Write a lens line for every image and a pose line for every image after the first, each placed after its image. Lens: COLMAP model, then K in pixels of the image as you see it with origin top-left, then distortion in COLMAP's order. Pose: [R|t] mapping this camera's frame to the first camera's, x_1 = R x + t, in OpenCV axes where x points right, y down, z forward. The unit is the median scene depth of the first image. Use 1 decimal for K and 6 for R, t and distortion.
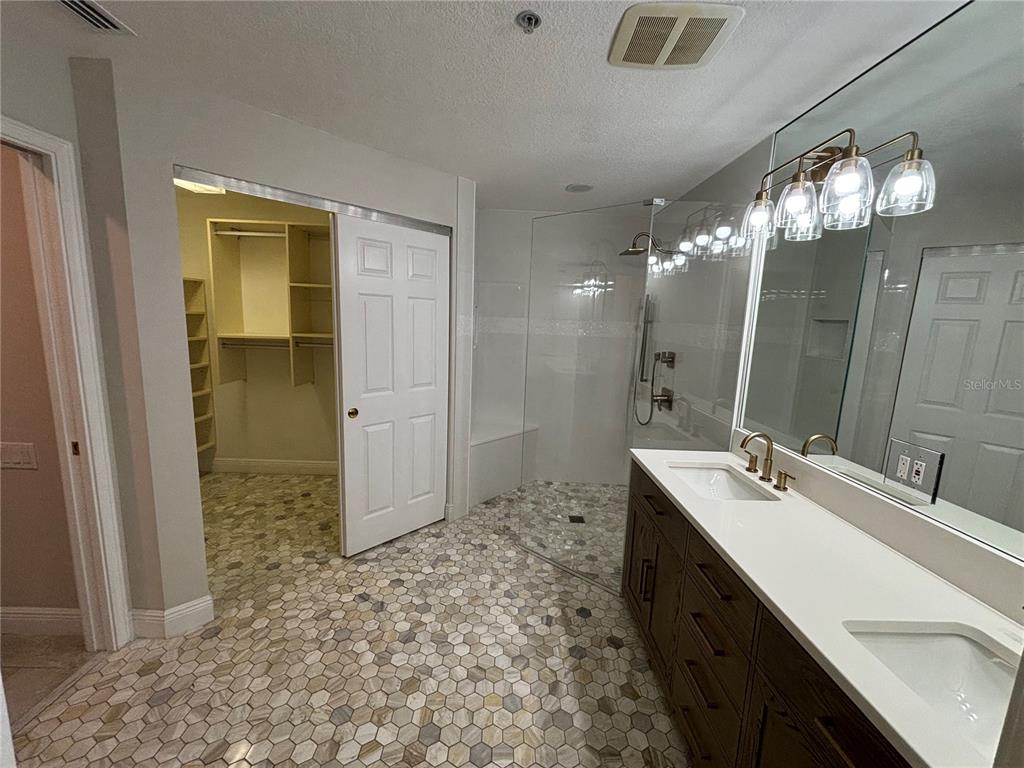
lens RADIAL K [[413.0, 0, 511.3], [0, 413.0, 383.2], [0, 0, 1]] dist [-0.000254, 0.001153]
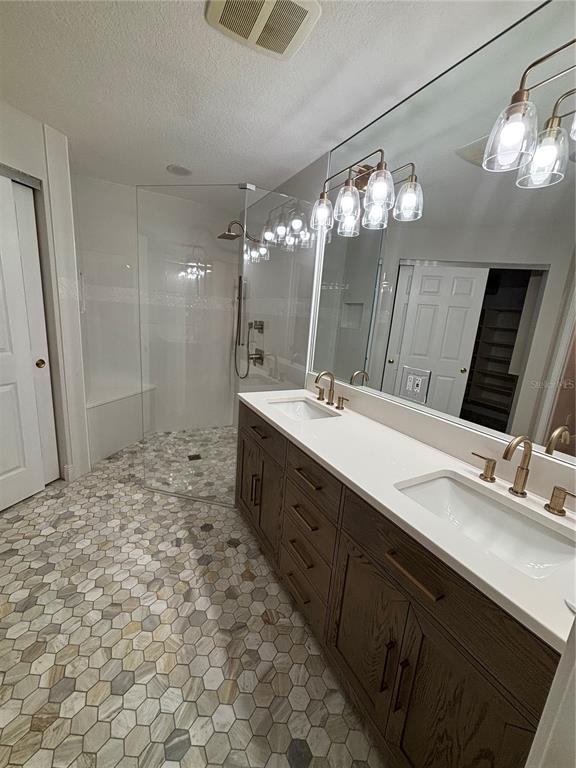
lens RADIAL K [[309.8, 0, 288.9], [0, 309.8, 383.8], [0, 0, 1]] dist [-0.000254, 0.001153]
pose [[0.884827, -0.073153, 0.460141, -0.003107], [0.031581, 0.994743, 0.097416, 0.038345], [-0.464848, -0.071665, 0.882485, 0.085371]]
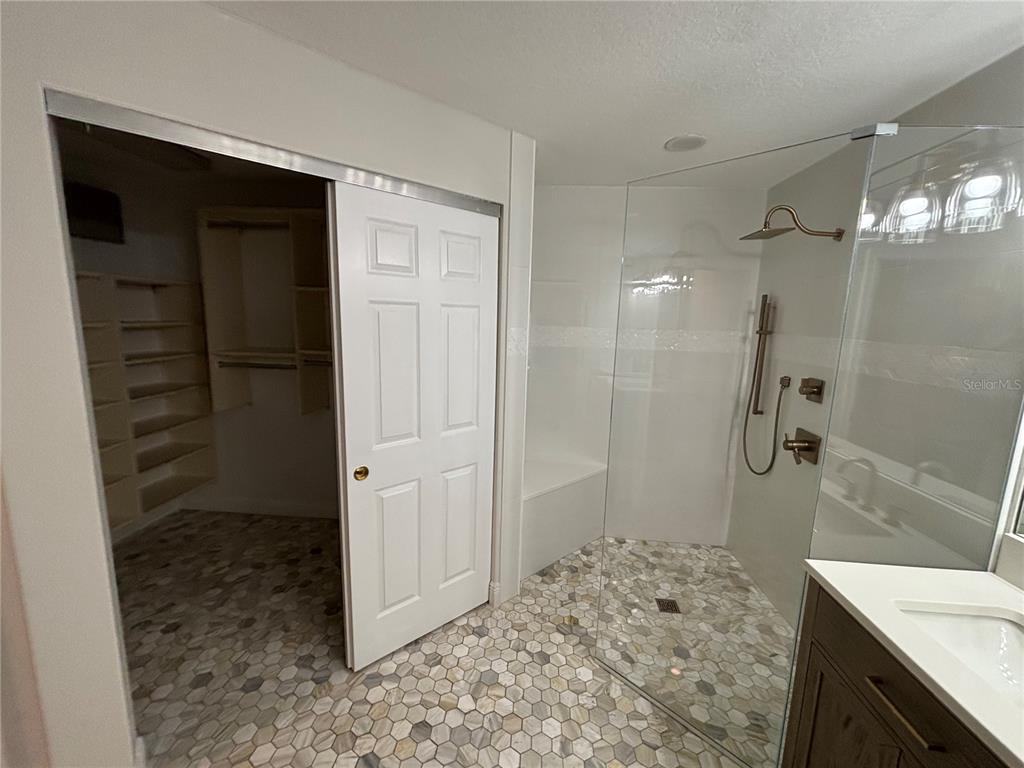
lens RADIAL K [[413.0, 0, 511.2], [0, 413.0, 382.7], [0, 0, 1]] dist [-0.000254, 0.001153]
pose [[0.996045, 0.006641, -0.088606, -0.070976], [-0.006611, 0.999978, 0.000631, -0.079378], [0.088608, -0.000042, 0.996067, 0.324459]]
